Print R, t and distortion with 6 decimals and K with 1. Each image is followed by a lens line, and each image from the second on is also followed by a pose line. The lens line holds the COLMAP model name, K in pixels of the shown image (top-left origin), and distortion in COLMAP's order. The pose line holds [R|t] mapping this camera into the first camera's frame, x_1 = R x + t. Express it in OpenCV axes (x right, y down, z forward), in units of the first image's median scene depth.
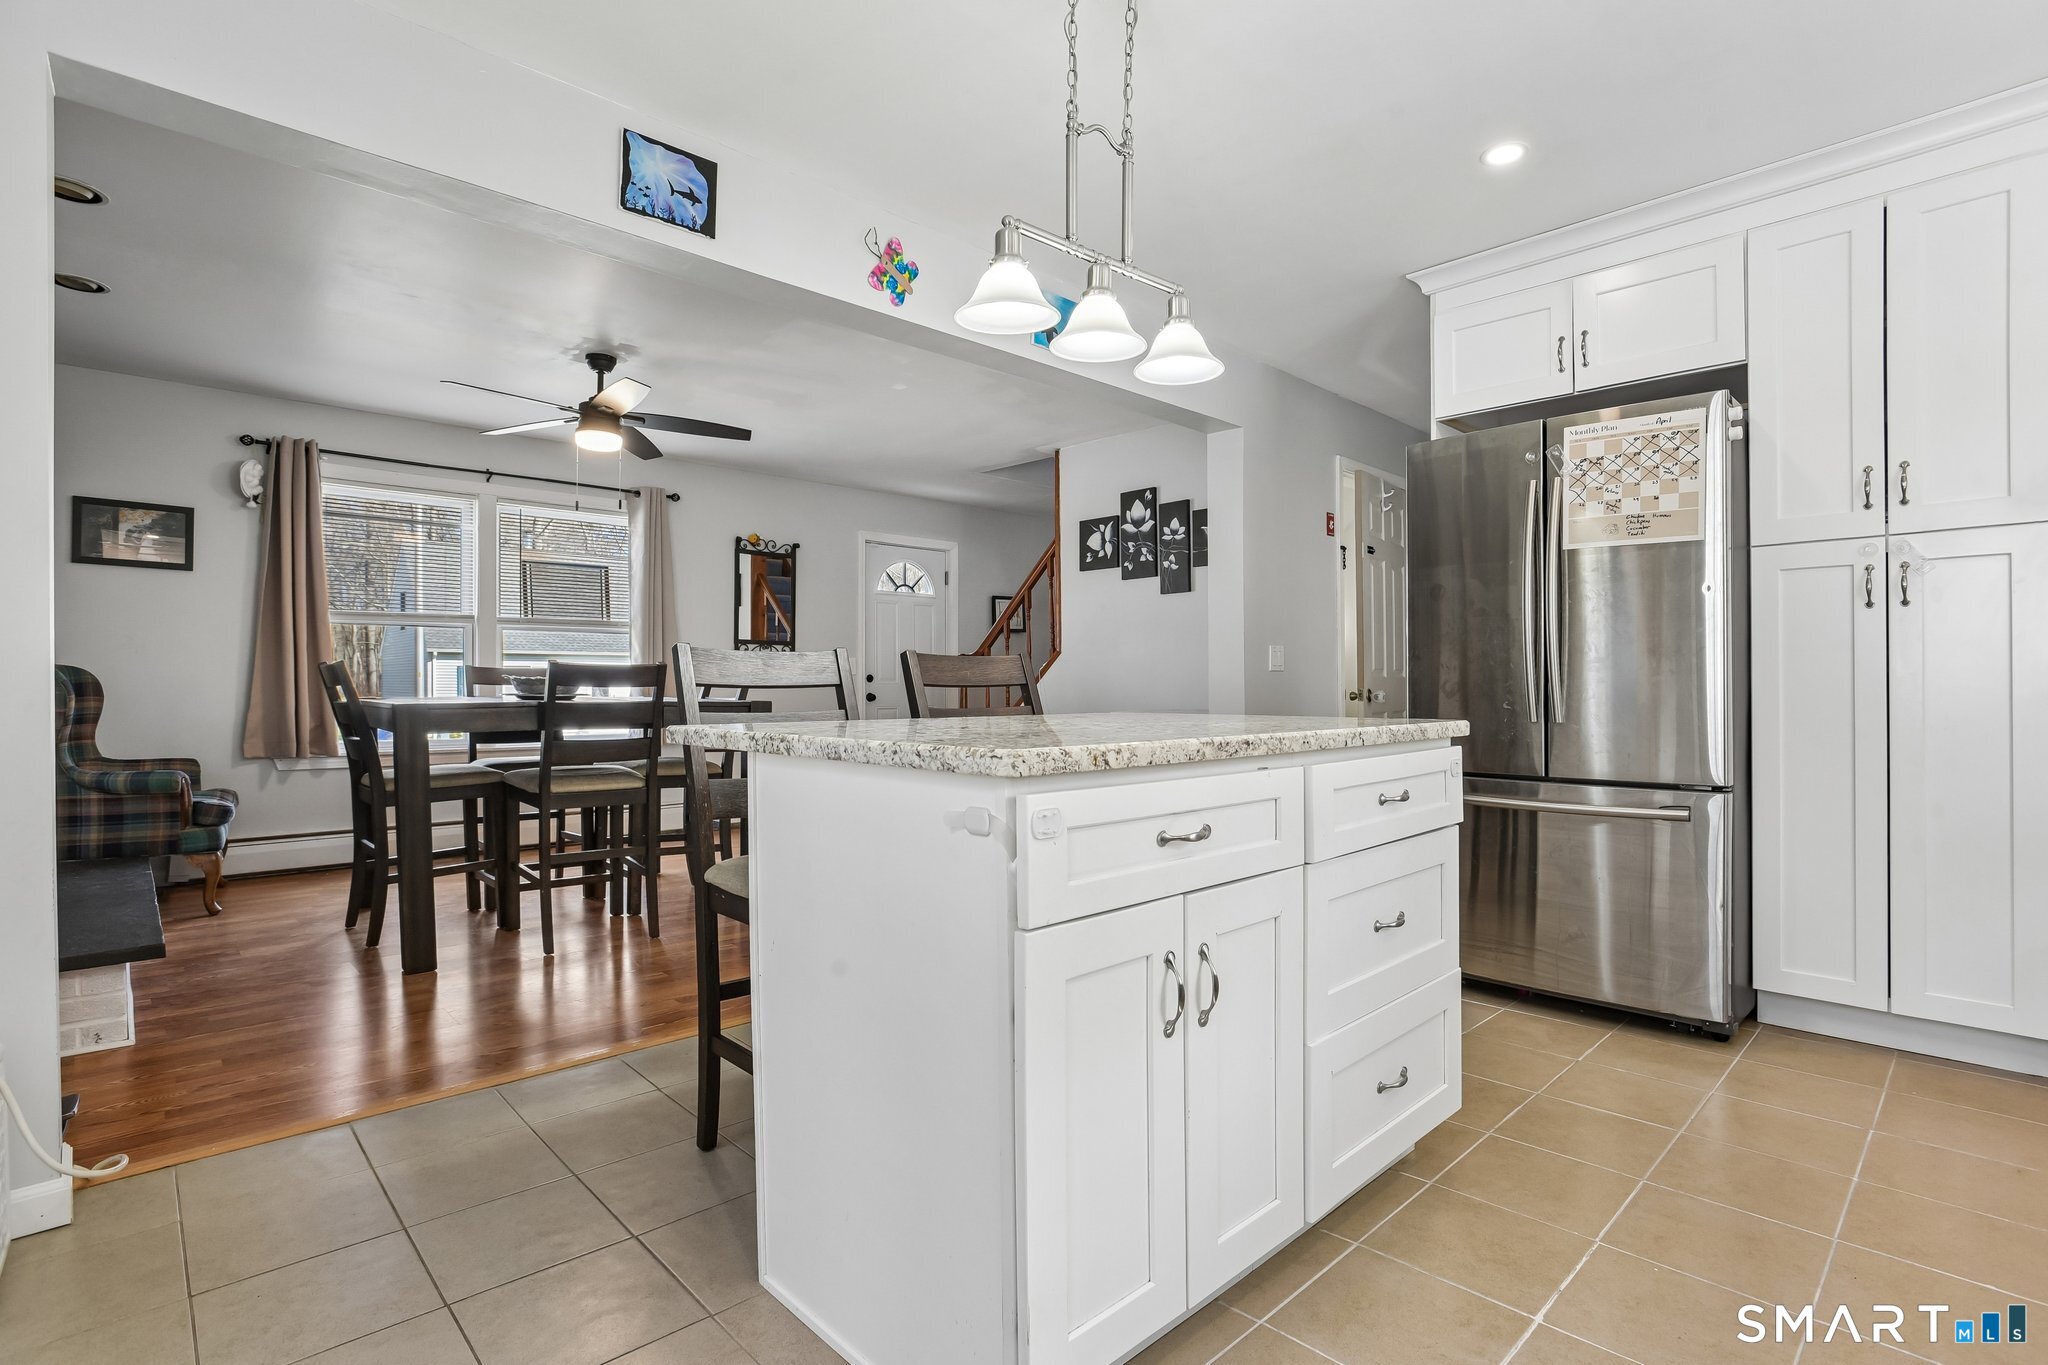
lens RADIAL K [[990.0, 0, 1044.1], [0, 990.0, 687.1], [0, 0, 1]] dist [-0.035840, 0.013764]
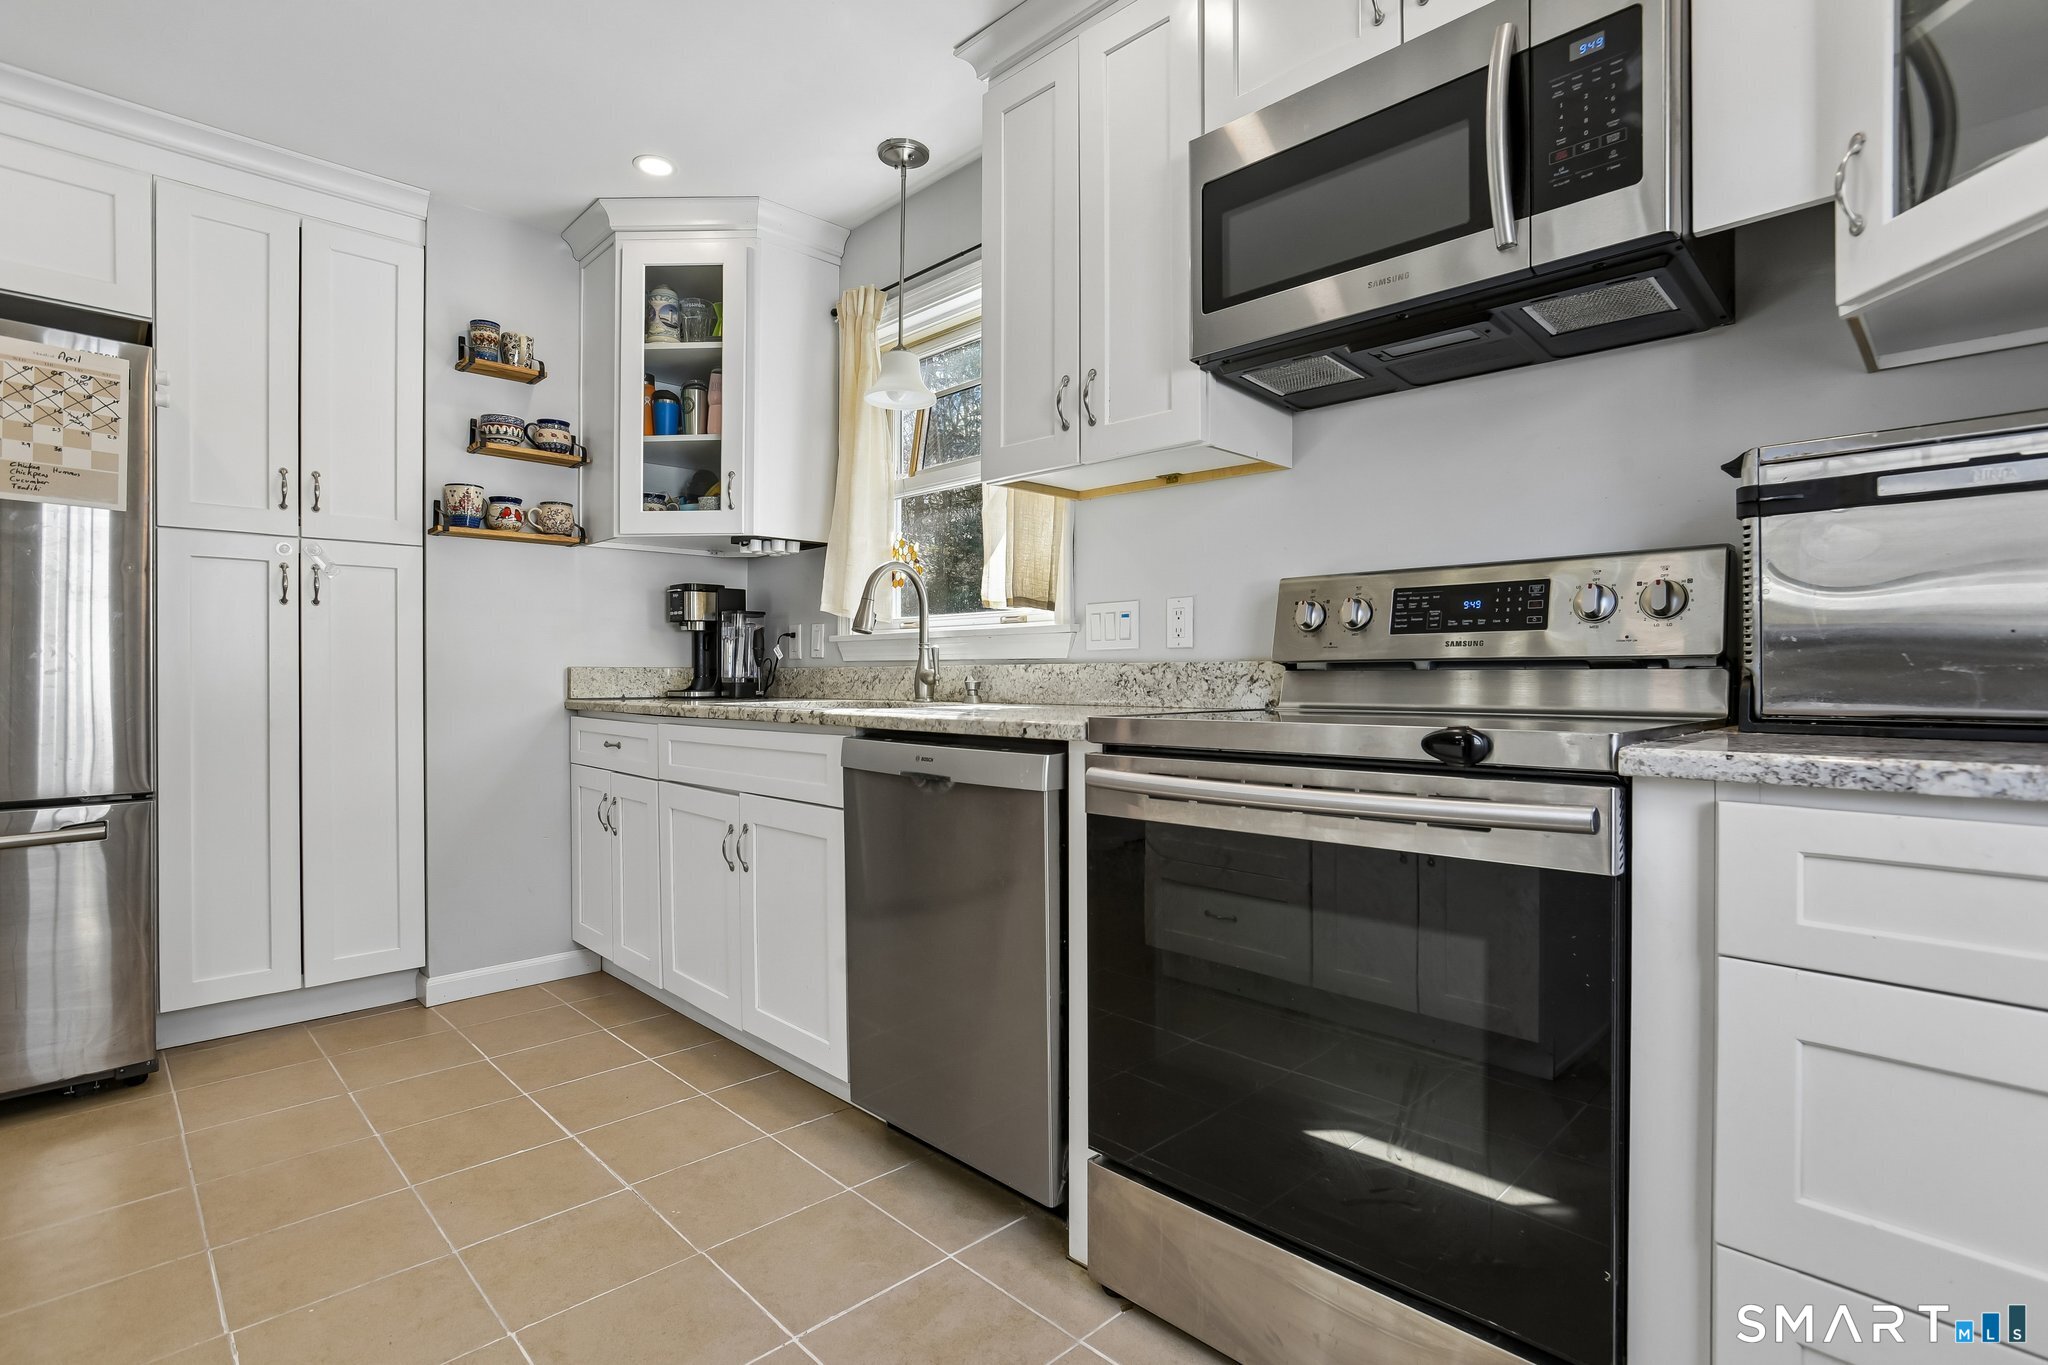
lens RADIAL K [[990.0, 0, 1028.8], [0, 990.0, 670.2], [0, 0, 1]] dist [-0.035840, 0.013764]
pose [[0.000920, 0.009088, 0.999958, -0.177745], [0.004051, 0.999950, -0.009091, 0.001394], [-0.999991, 0.004059, 0.000883, 0.190141]]
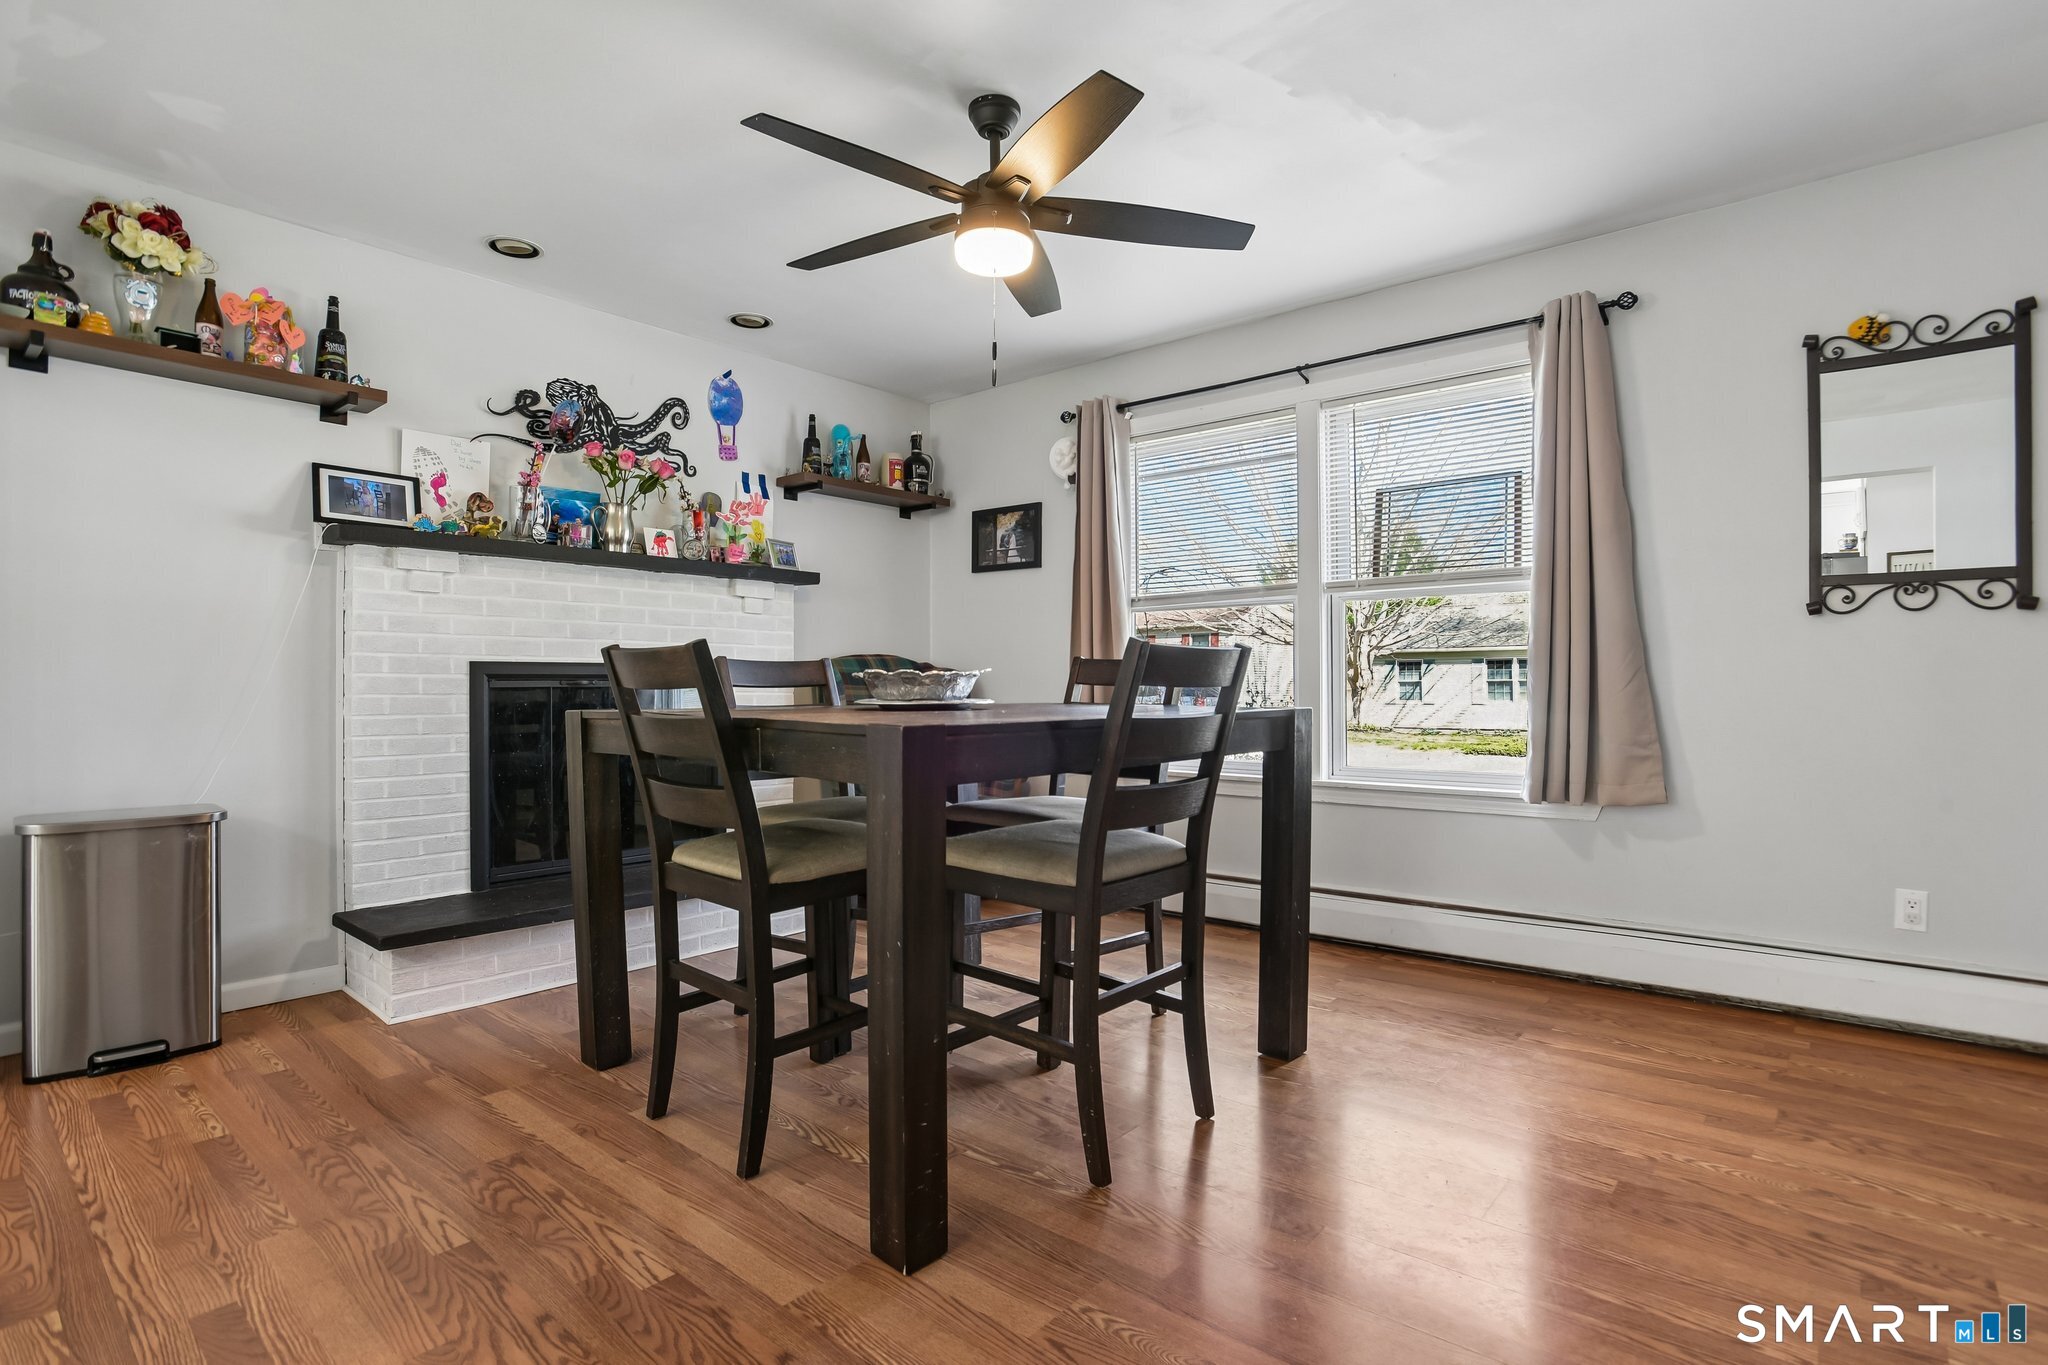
lens RADIAL K [[1040.8, 0, 1036.0], [0, 1040.8, 676.0], [0, 0, 1]] dist [-0.001952, 0.000942]
pose [[0.079051, -0.008033, -0.996838, 0.280780], [-0.002823, 0.999962, -0.008282, -0.004697], [0.996867, 0.003468, 0.079025, 1.651211]]
